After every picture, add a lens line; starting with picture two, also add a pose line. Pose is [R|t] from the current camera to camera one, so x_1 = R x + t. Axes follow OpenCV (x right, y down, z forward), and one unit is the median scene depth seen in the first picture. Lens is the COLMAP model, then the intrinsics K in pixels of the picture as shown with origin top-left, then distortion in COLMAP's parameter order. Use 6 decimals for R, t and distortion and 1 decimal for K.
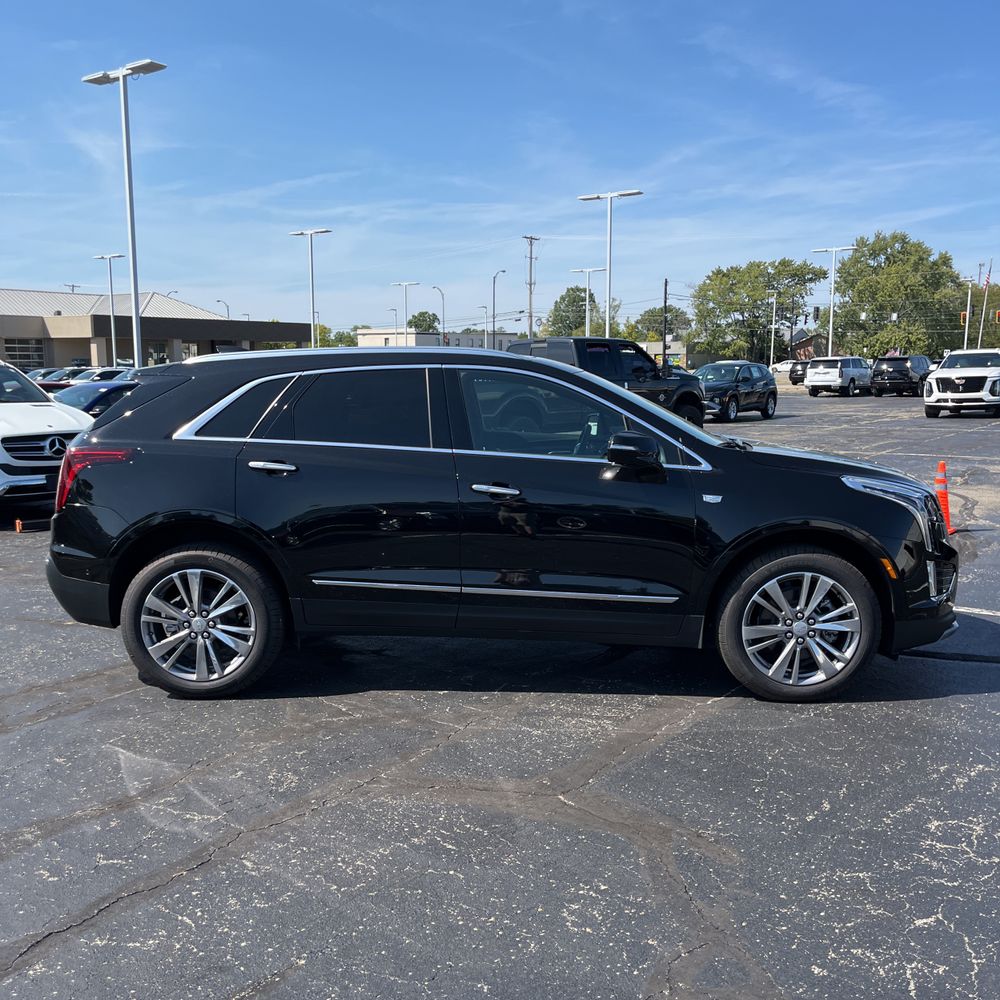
lens RADIAL K [[1020.4, 0, 506.4], [0, 1020.4, 497.5], [0, 0, 1]] dist [0.030795, 0.000000]
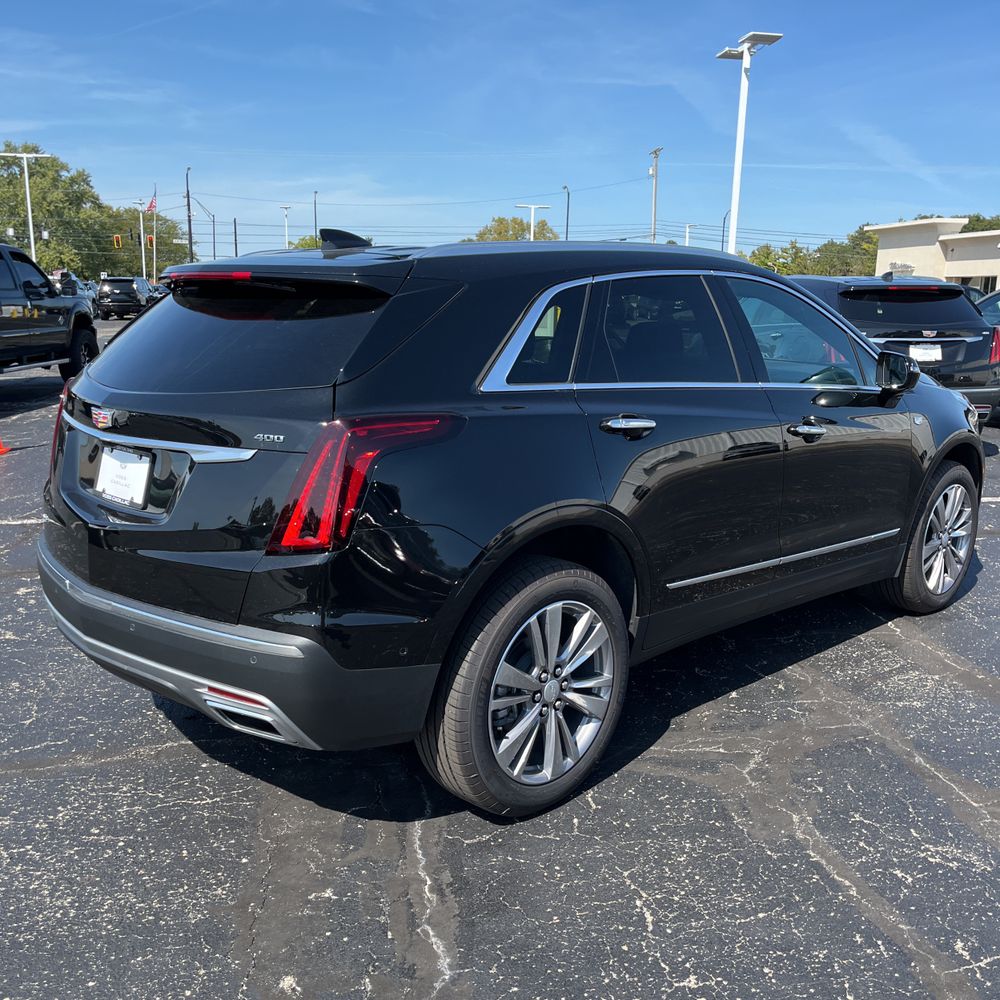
lens RADIAL K [[1020.4, 0, 496.5], [0, 1020.4, 506.0], [0, 0, 1]] dist [0.030795, 0.000000]
pose [[0.693175, -0.138148, 0.707406, -0.740909], [0.081109, 0.990177, 0.113893, -0.058539], [-0.716191, -0.021571, 0.697571, 0.596705]]
